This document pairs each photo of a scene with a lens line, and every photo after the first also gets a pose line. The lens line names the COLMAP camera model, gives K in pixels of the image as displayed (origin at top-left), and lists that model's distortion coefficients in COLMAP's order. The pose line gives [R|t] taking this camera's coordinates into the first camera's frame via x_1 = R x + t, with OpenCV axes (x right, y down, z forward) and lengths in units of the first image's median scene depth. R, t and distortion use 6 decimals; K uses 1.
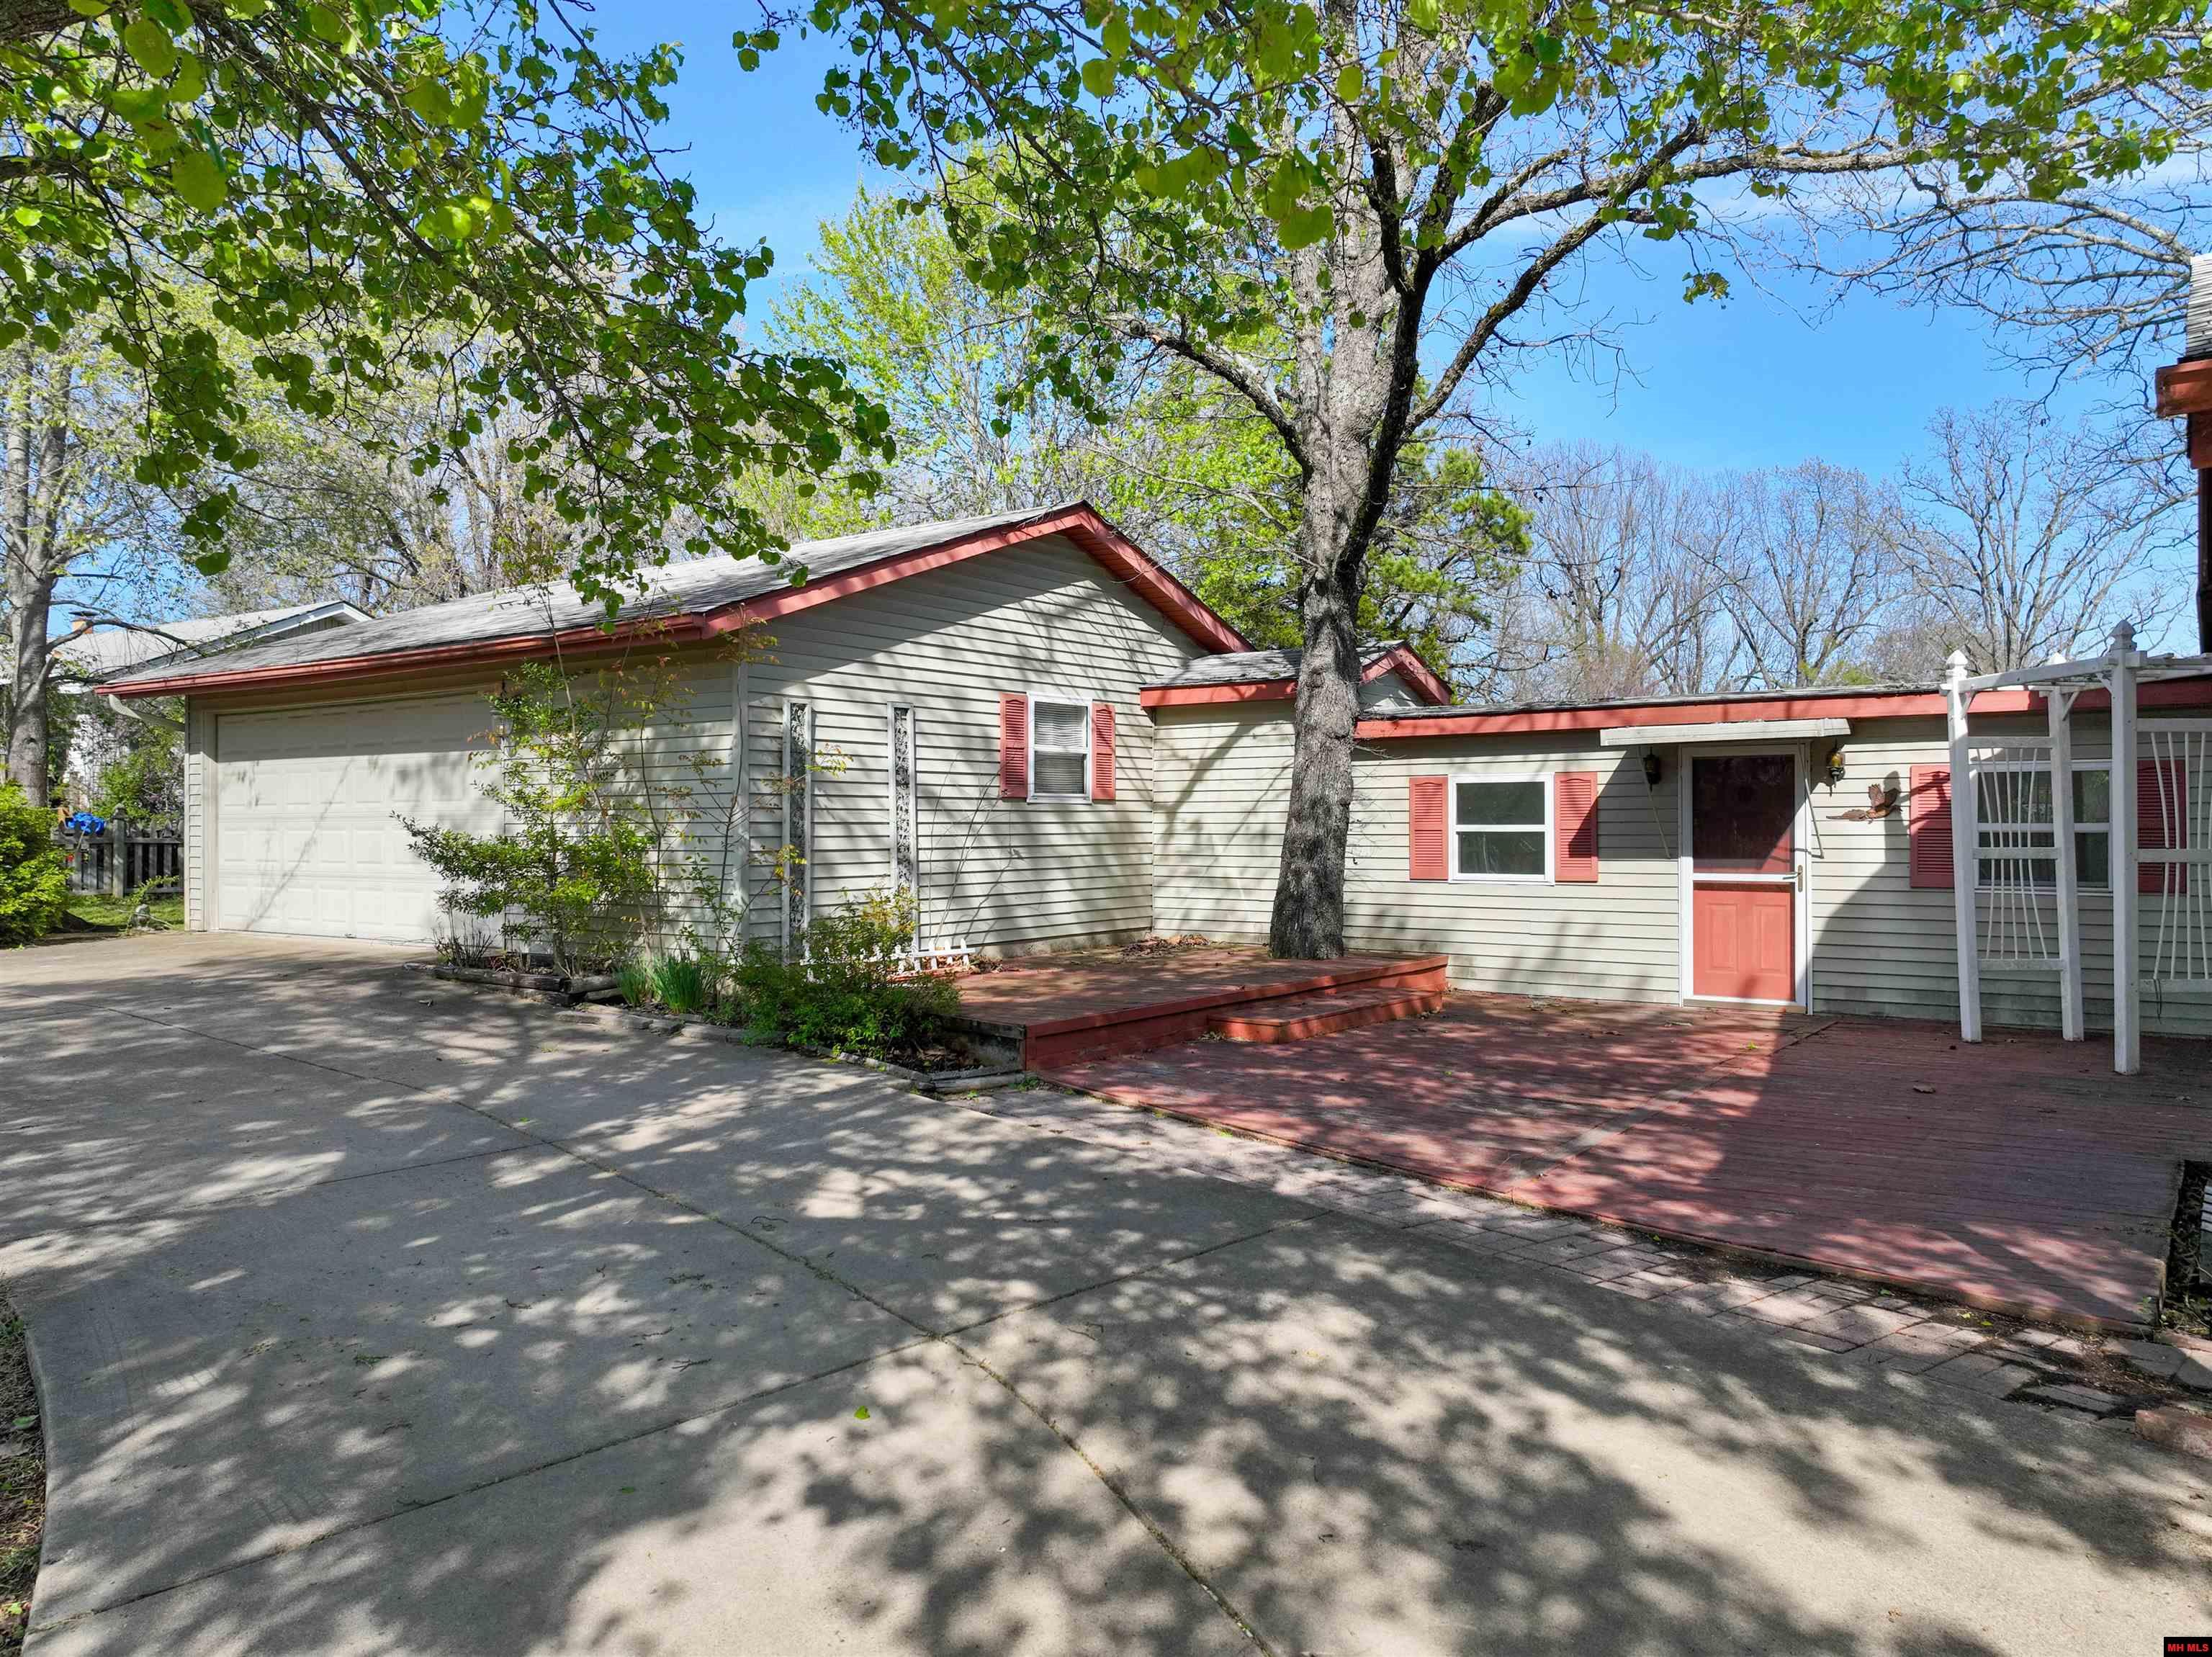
lens RADIAL K [[1562.0, 0, 1114.1], [0, 1562.0, 826.1], [0, 0, 1]] dist [0.000906, 0.014767]
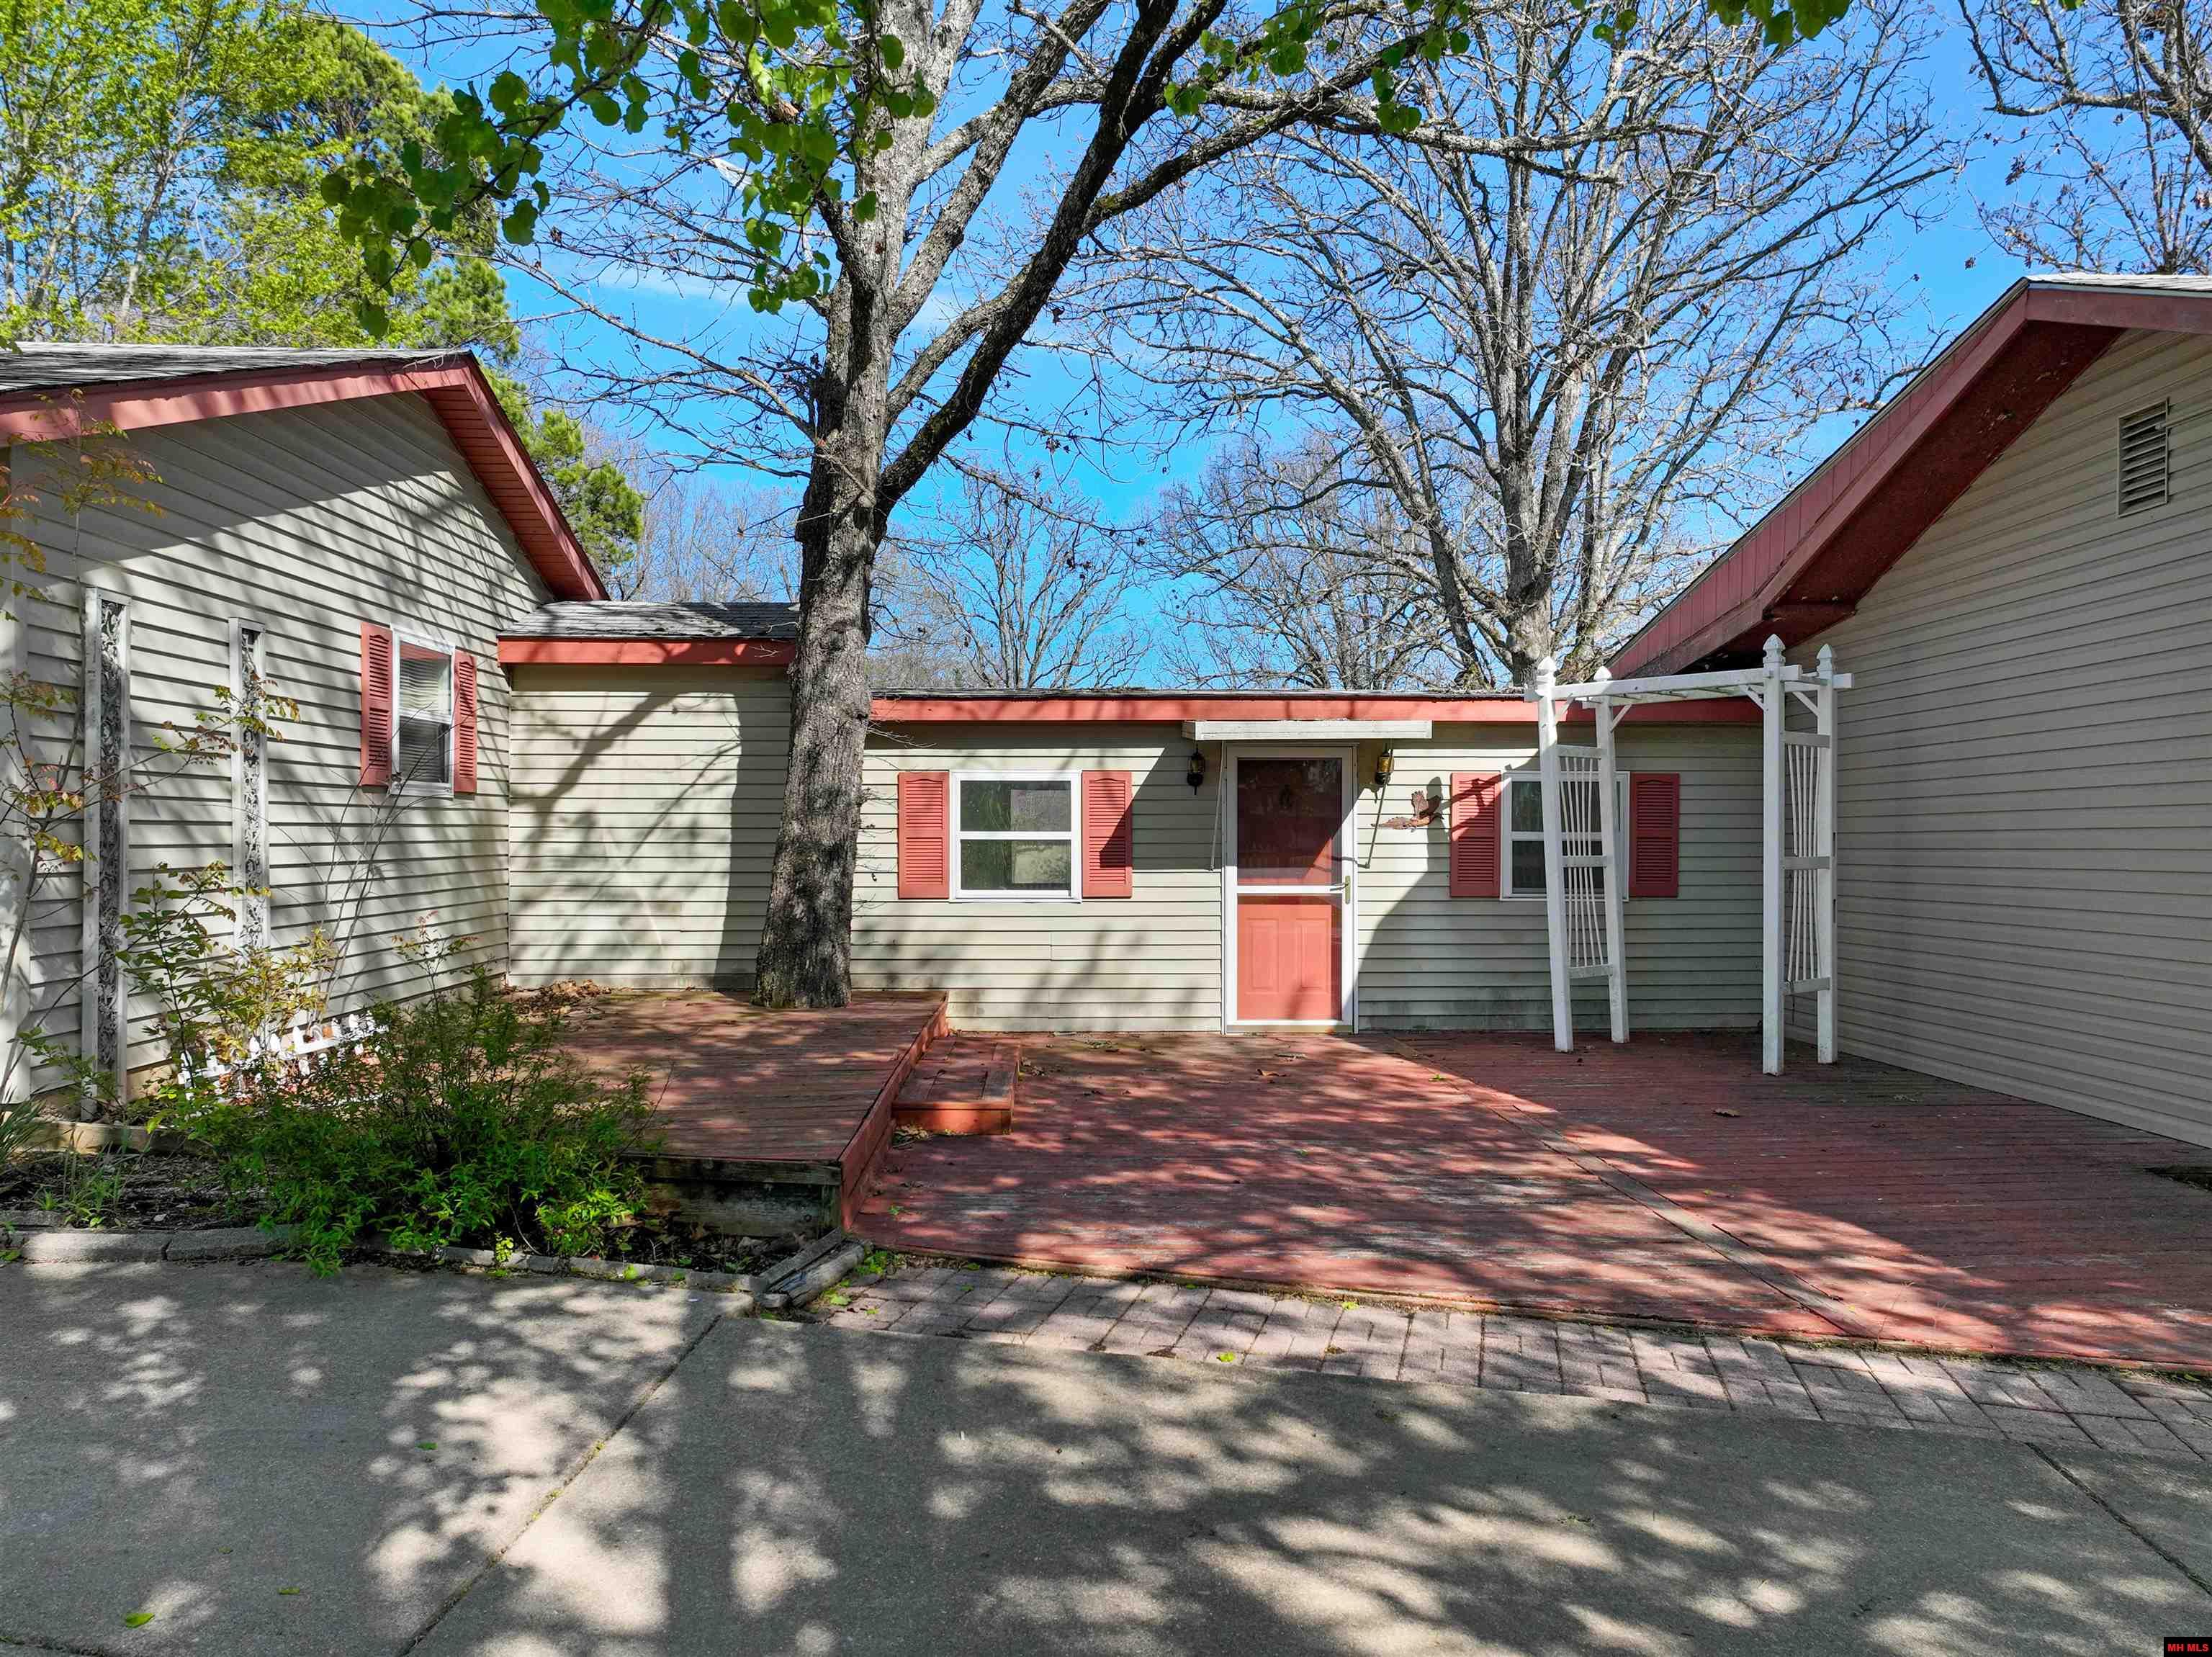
lens RADIAL K [[1562.0, 0, 1114.5], [0, 1562.0, 840.3], [0, 0, 1]] dist [0.000906, 0.014767]
pose [[0.797994, 0.000827, 0.602665, -0.223519], [-0.003170, 0.999991, 0.002826, 0.001645], [-0.602657, -0.004166, 0.797989, 0.310678]]
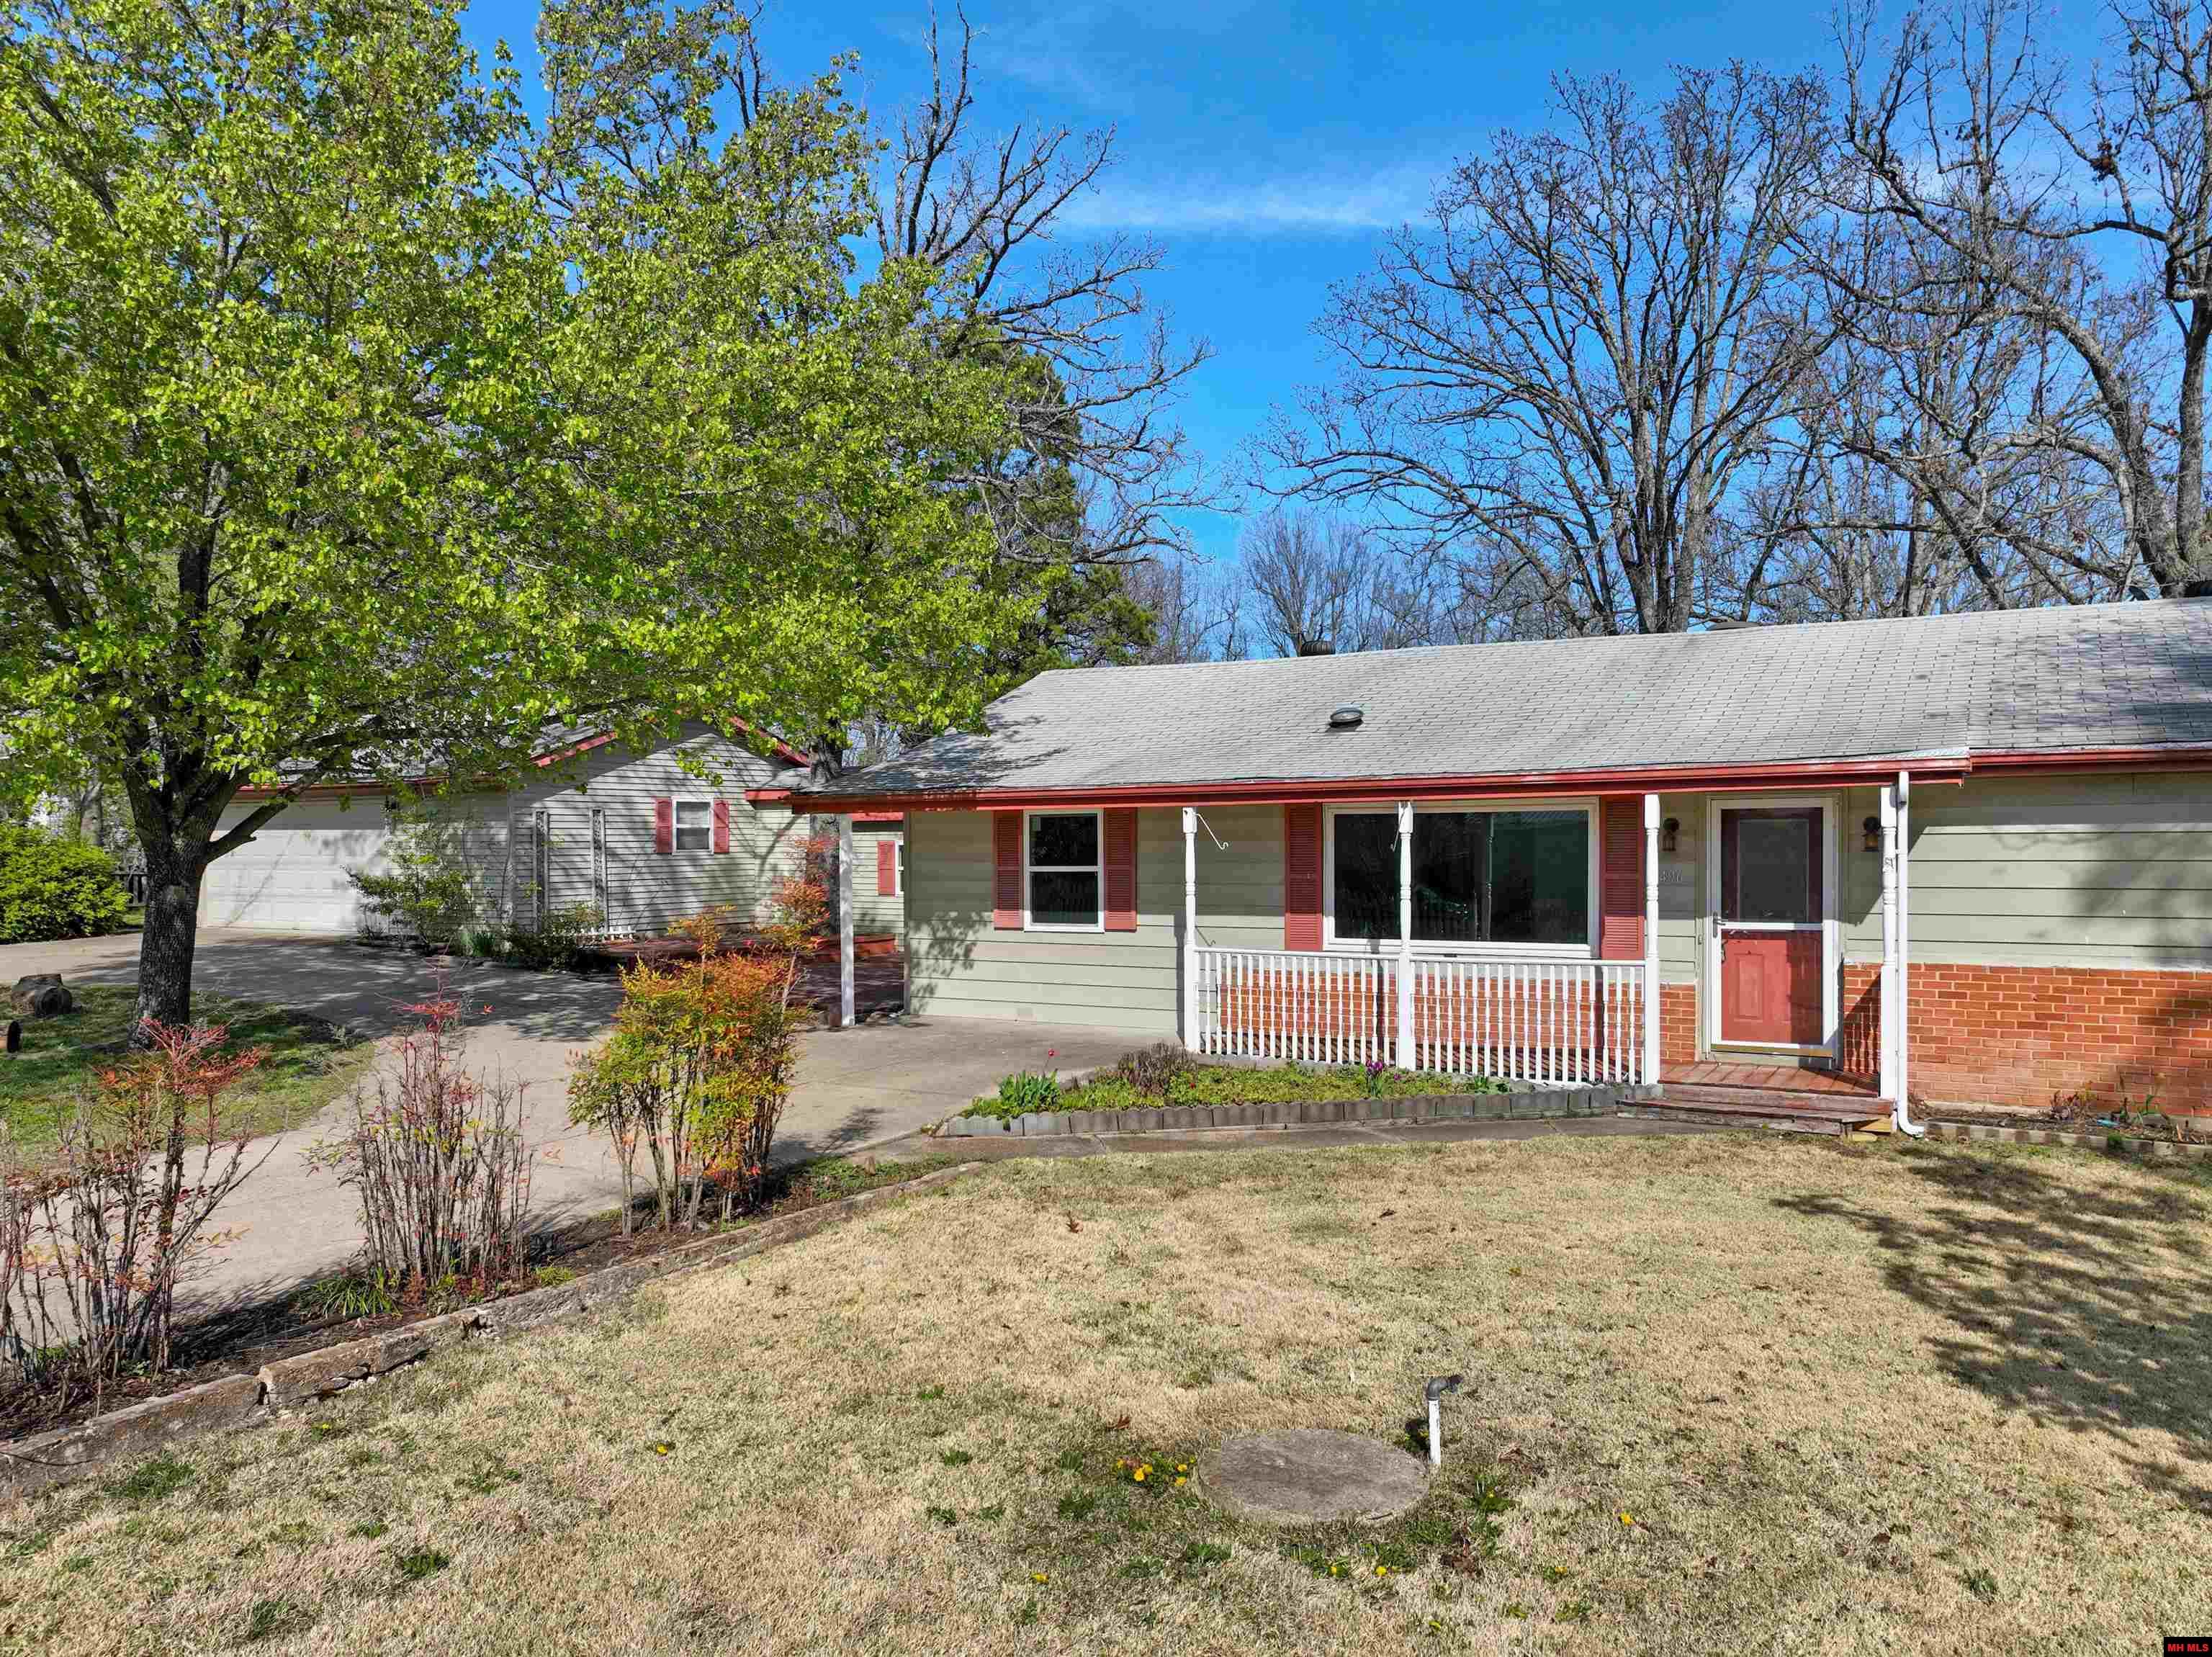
lens RADIAL K [[1562.0, 0, 1104.8], [0, 1562.0, 866.3], [0, 0, 1]] dist [0.000906, 0.014767]
pose [[0.994178, -0.002433, 0.107723, 0.278890], [0.000567, 0.999849, 0.017351, -0.036684], [-0.107749, -0.017189, 0.994030, -0.996912]]
